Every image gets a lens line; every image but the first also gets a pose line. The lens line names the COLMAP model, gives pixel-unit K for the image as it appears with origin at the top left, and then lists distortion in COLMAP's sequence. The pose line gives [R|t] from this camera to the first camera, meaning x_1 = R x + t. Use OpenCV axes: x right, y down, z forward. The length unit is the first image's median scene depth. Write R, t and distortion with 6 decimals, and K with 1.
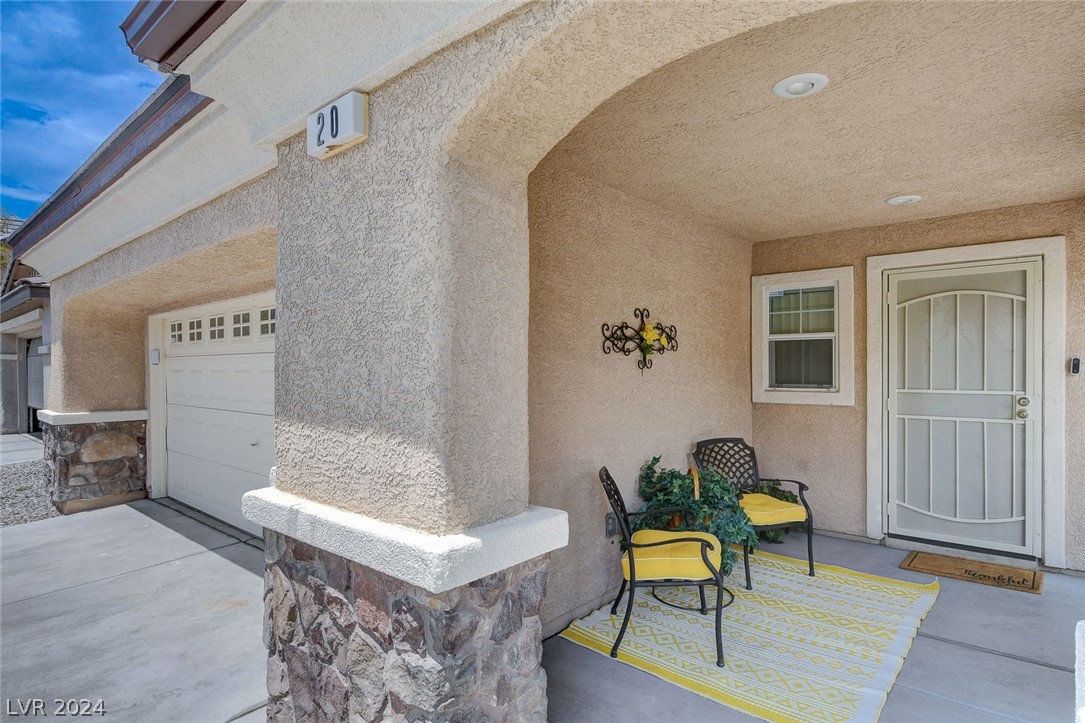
lens RADIAL K [[589.6, 0, 542.5], [0, 589.6, 361.5], [0, 0, 1]] dist [0.000106, -0.000860]
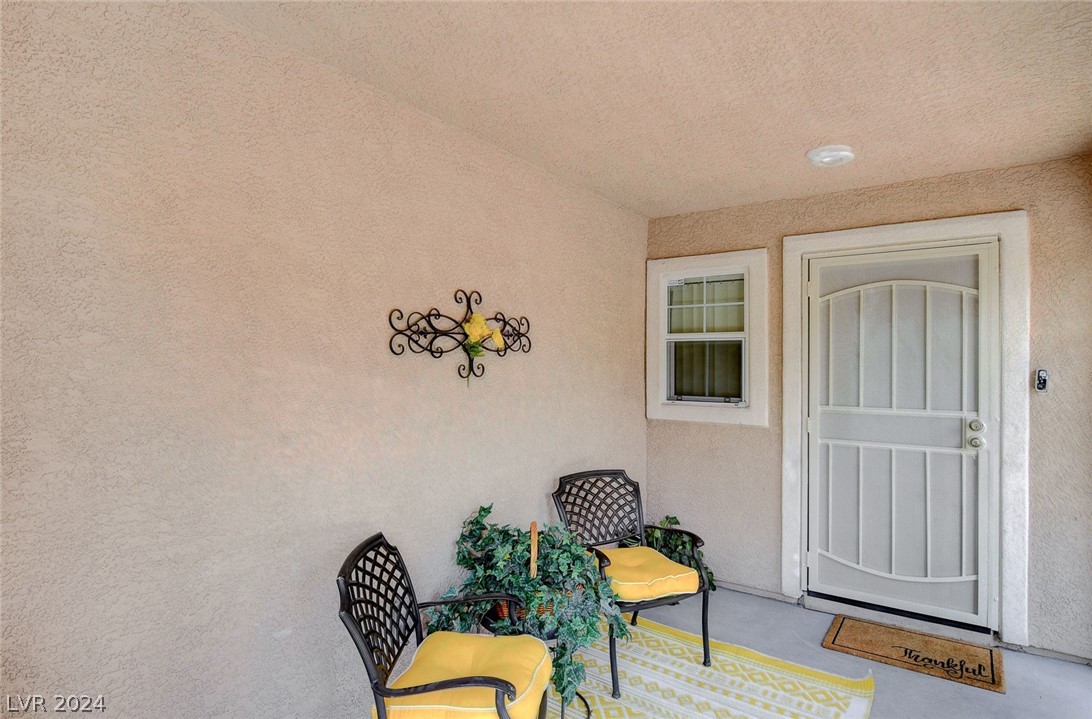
lens RADIAL K [[582.1, 0, 543.2], [0, 582.1, 348.4], [0, 0, 1]] dist [-0.002072, 0.001692]
pose [[0.995127, 0.016086, 0.097277, 0.177082], [-0.013874, 0.999630, -0.023377, -0.006631], [-0.097617, 0.021913, 0.994983, 0.292909]]
